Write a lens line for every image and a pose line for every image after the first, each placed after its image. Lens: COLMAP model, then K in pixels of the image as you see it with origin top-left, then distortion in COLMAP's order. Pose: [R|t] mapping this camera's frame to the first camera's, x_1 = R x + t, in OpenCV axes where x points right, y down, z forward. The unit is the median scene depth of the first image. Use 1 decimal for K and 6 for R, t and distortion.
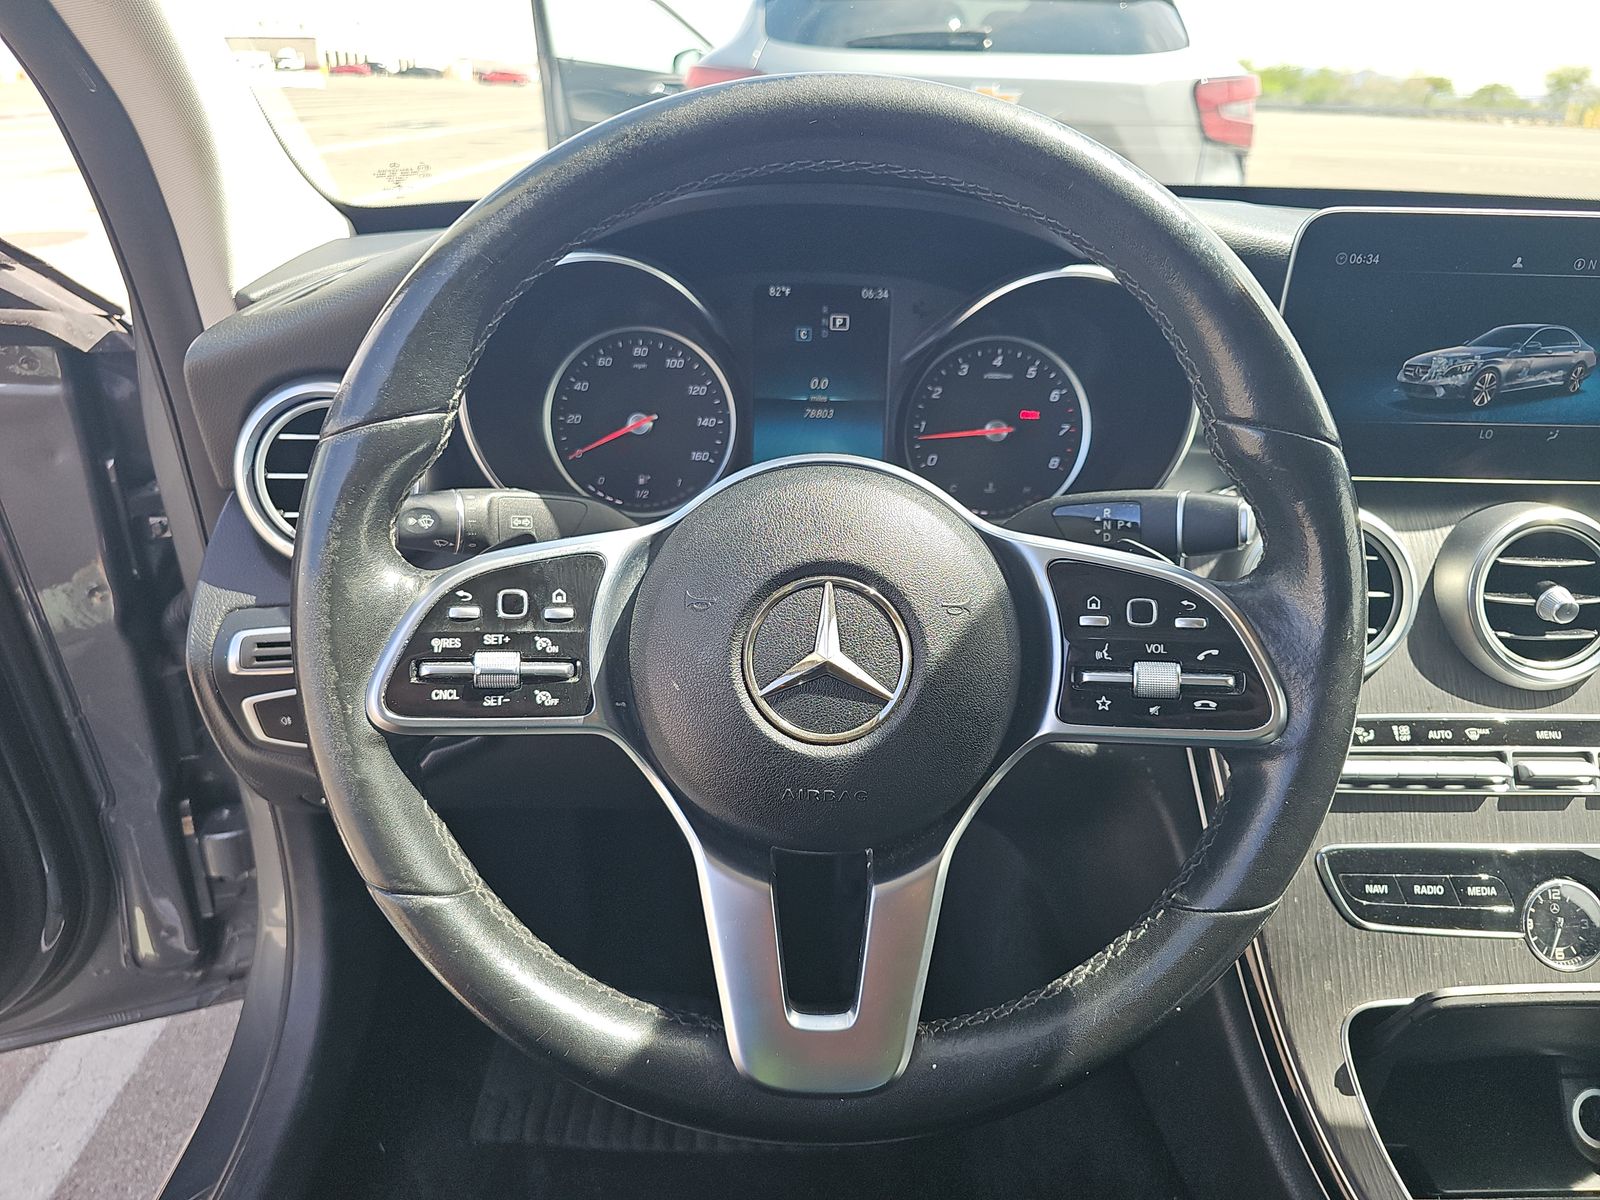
lens RADIAL K [[1082.1, 0, 807.4], [0, 1082.1, 600.8], [0, 0, 1]] dist [0.054301, -0.023034]
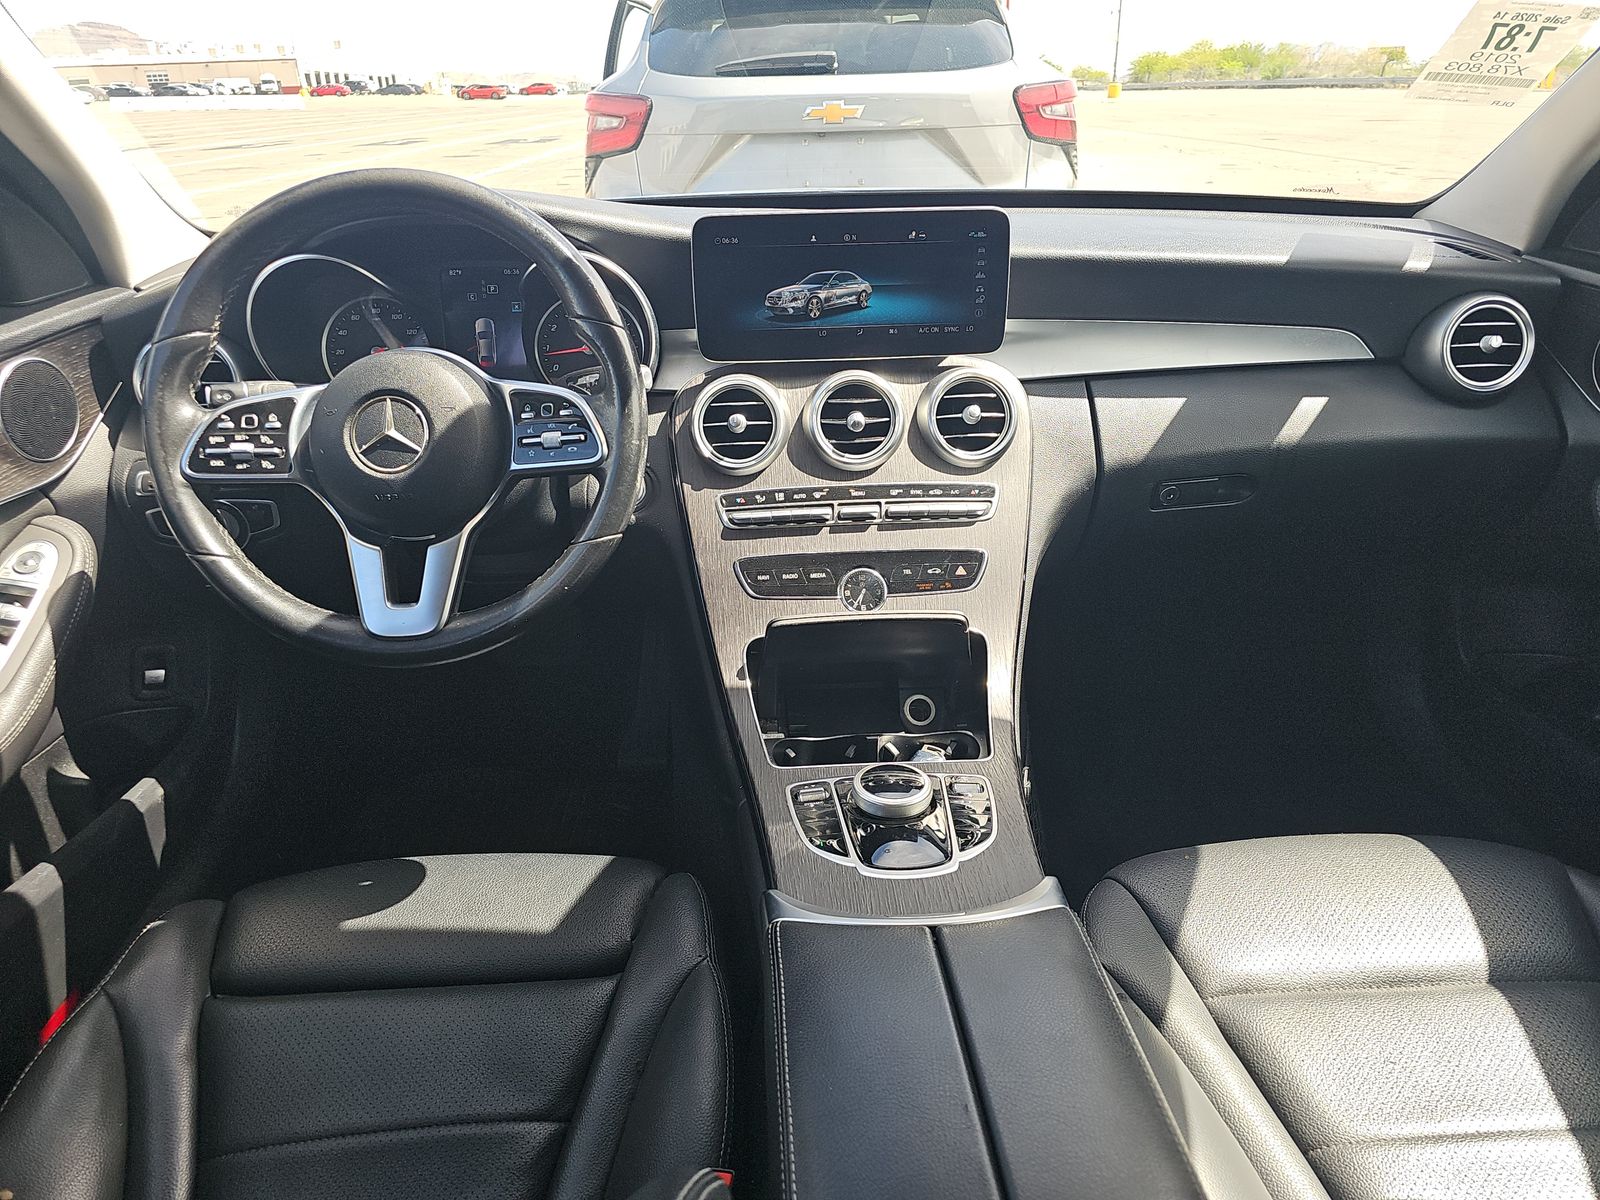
lens RADIAL K [[1082.1, 0, 805.1], [0, 1082.1, 602.0], [0, 0, 1]] dist [0.054301, -0.023034]
pose [[0.998563, -0.053228, -0.006150, 0.590615], [0.053228, 0.998582, -0.000113, 0.302973], [0.006147, -0.000215, 0.999981, -0.830160]]
